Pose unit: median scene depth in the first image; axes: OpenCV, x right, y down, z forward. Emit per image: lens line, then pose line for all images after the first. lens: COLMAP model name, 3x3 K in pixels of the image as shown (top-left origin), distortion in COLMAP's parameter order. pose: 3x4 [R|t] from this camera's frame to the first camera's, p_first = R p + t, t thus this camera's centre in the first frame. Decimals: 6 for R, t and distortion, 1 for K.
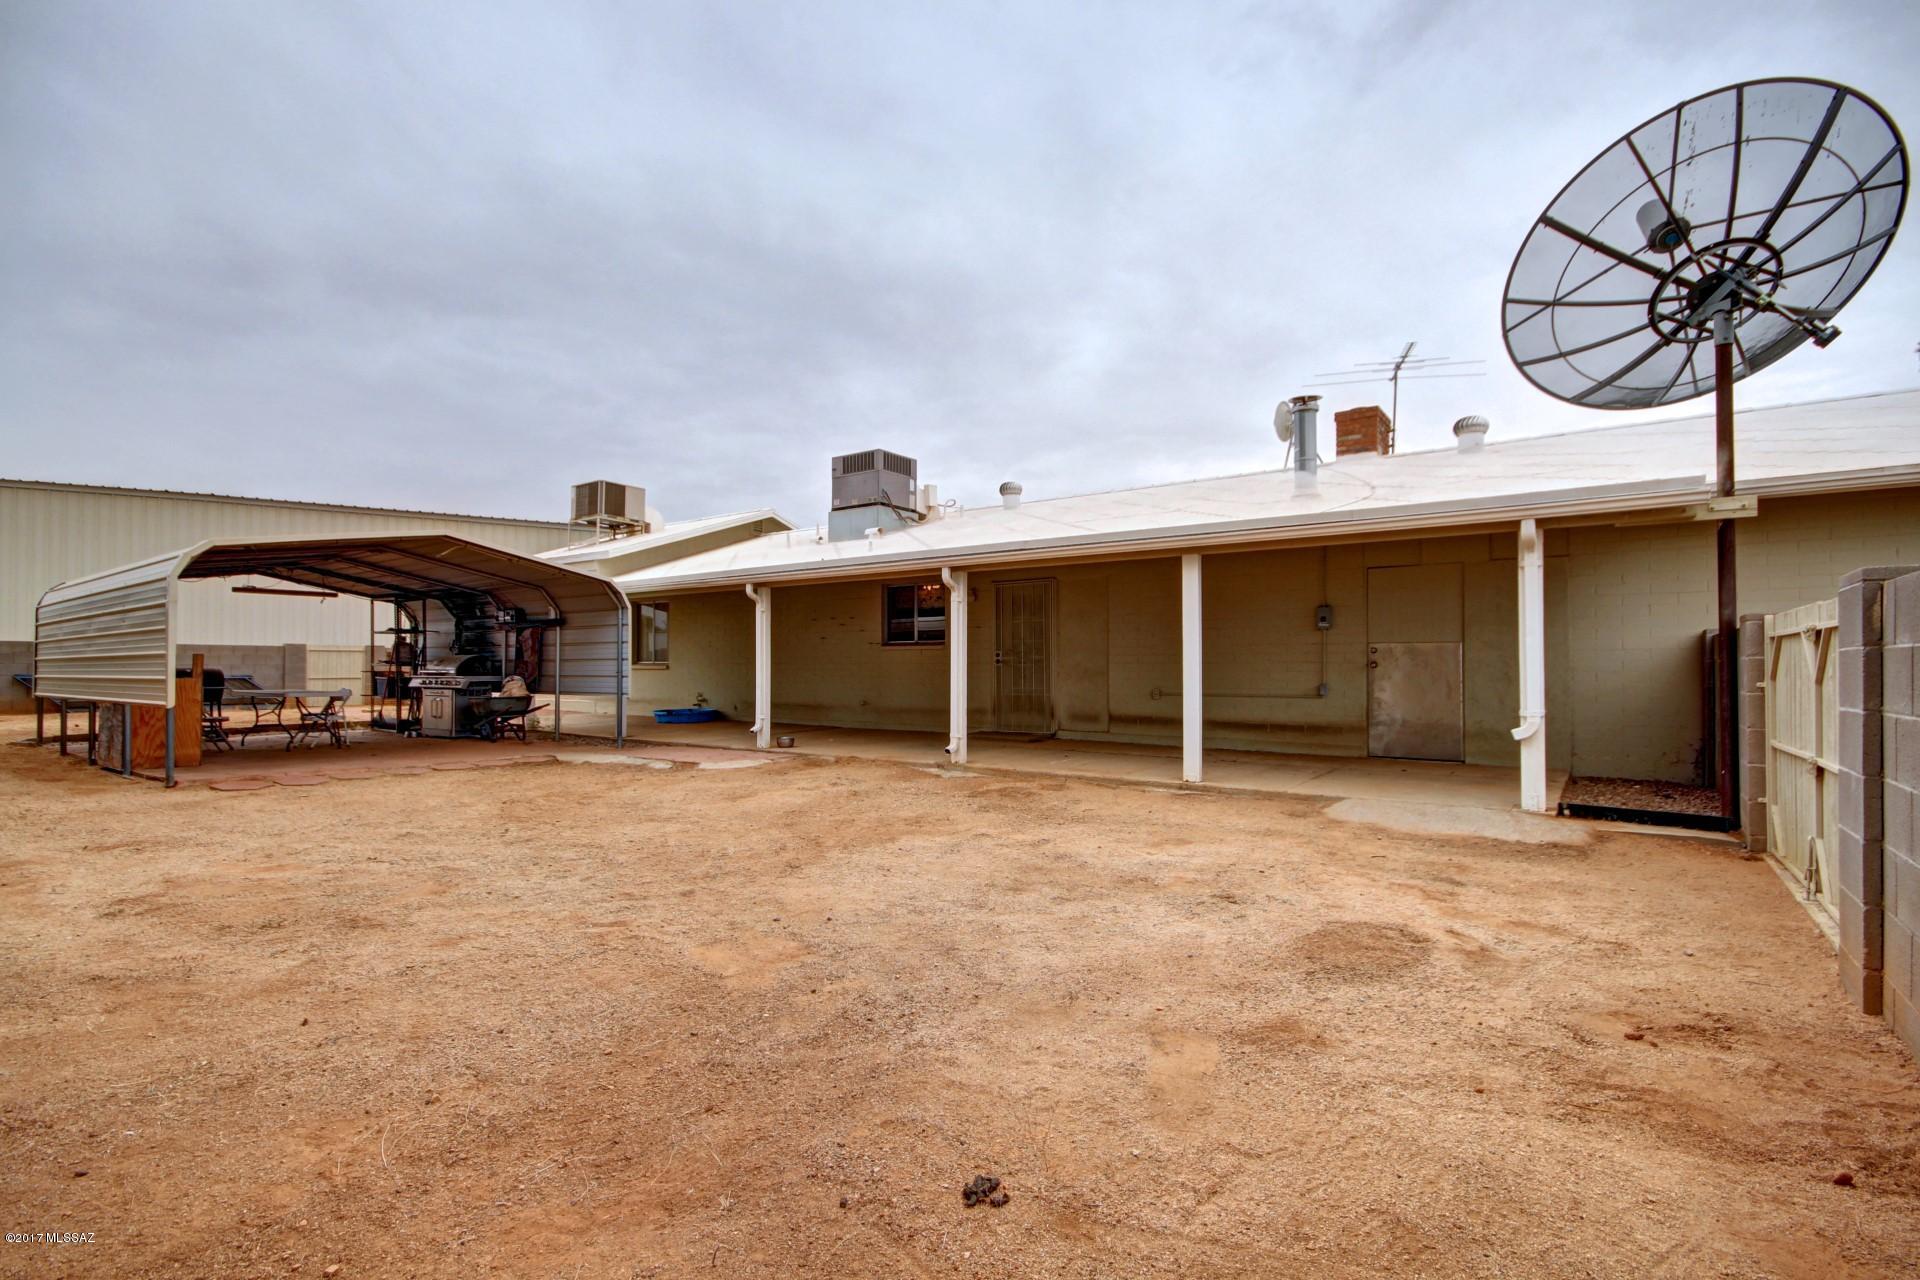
lens RADIAL K [[916.5, 0, 961.0], [0, 916.5, 645.1], [0, 0, 1]] dist [0.017020, 0.000463]
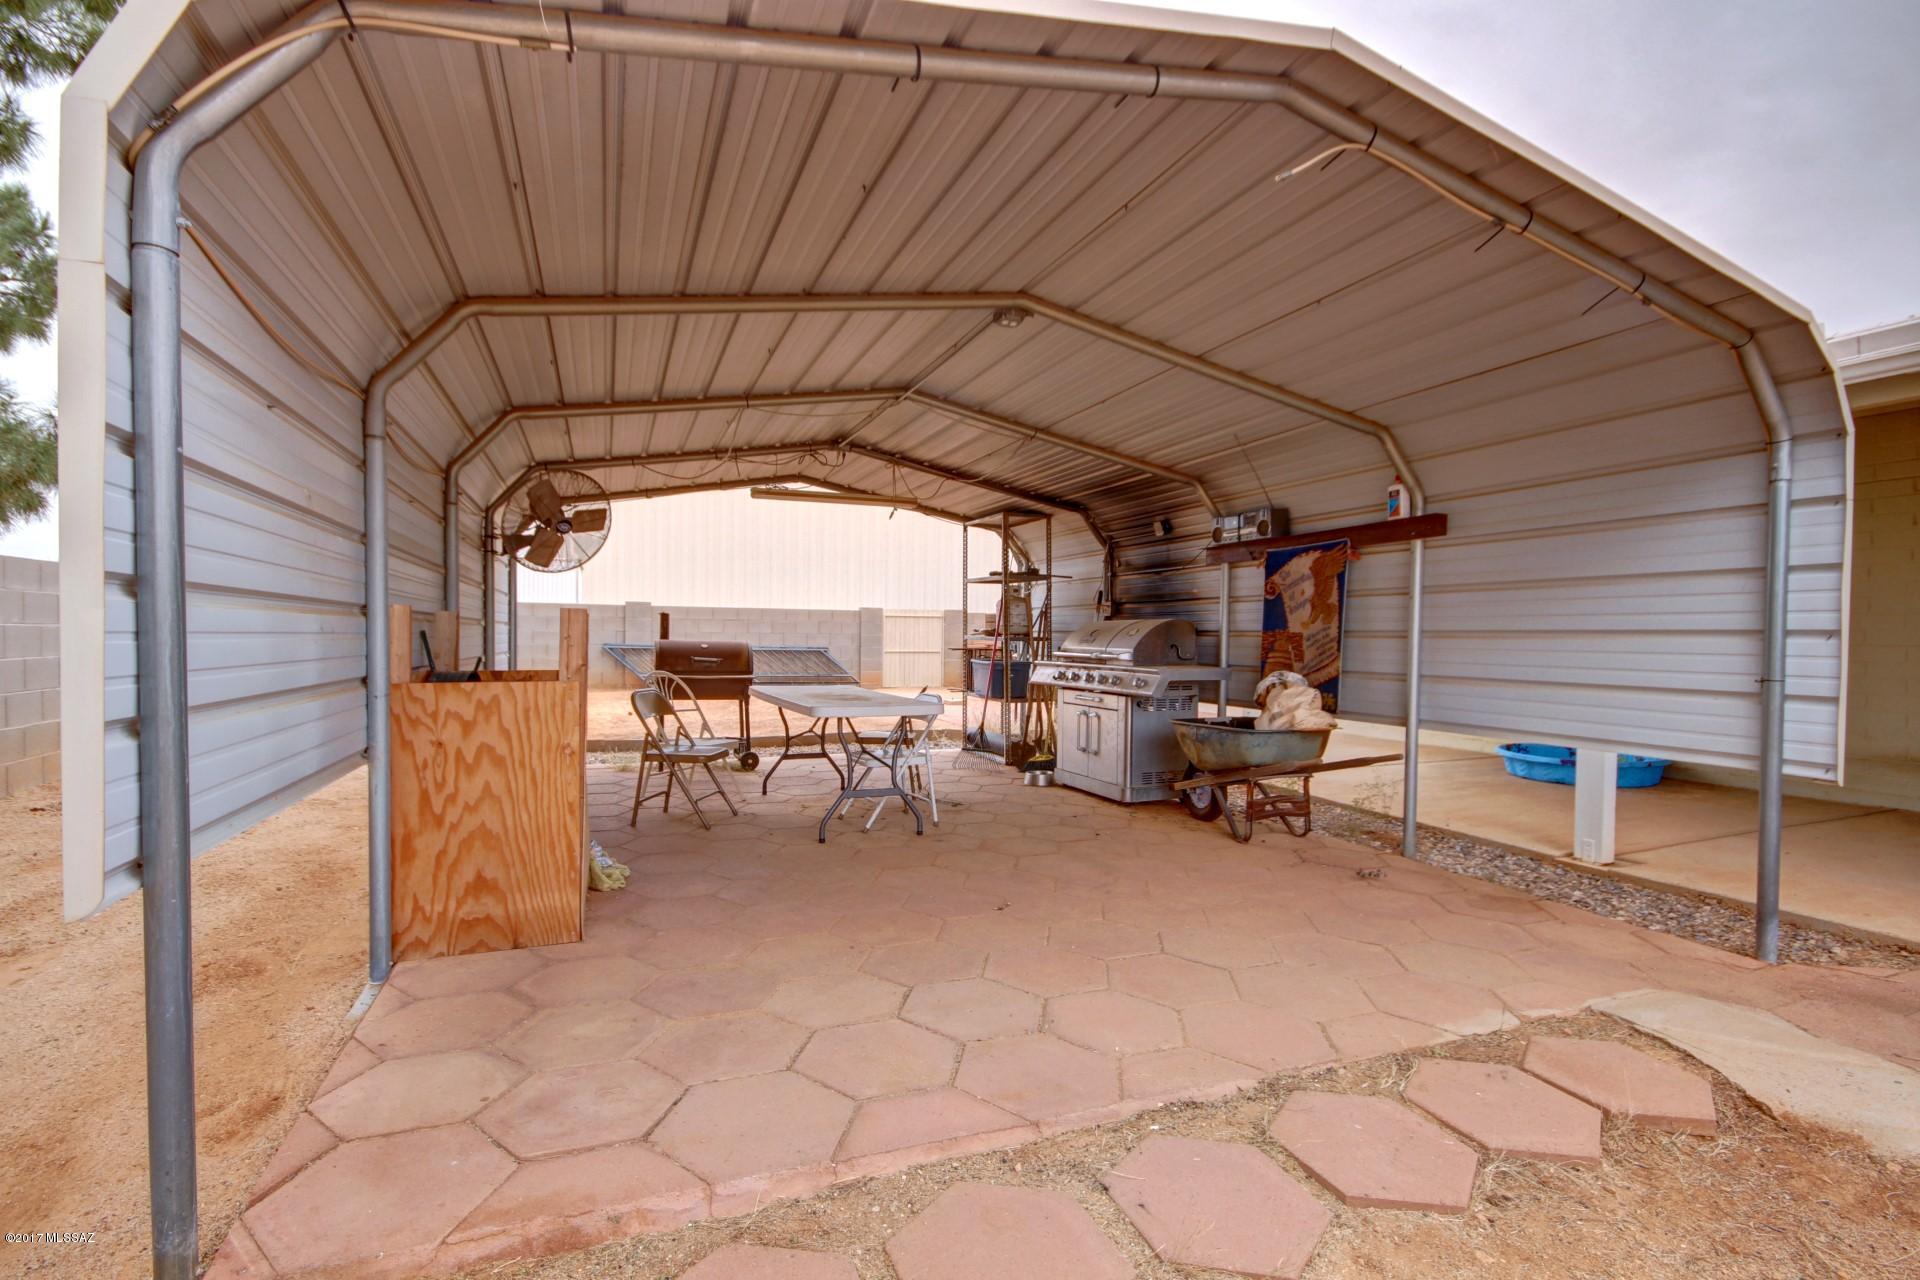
lens RADIAL K [[916.5, 0, 960.3], [0, 916.5, 643.0], [0, 0, 1]] dist [0.017020, 0.000463]
pose [[0.854217, 0.014250, -0.519721, -0.374319], [0.001170, 0.999569, 0.029328, 0.008842], [0.519915, -0.025661, 0.853832, 0.555811]]
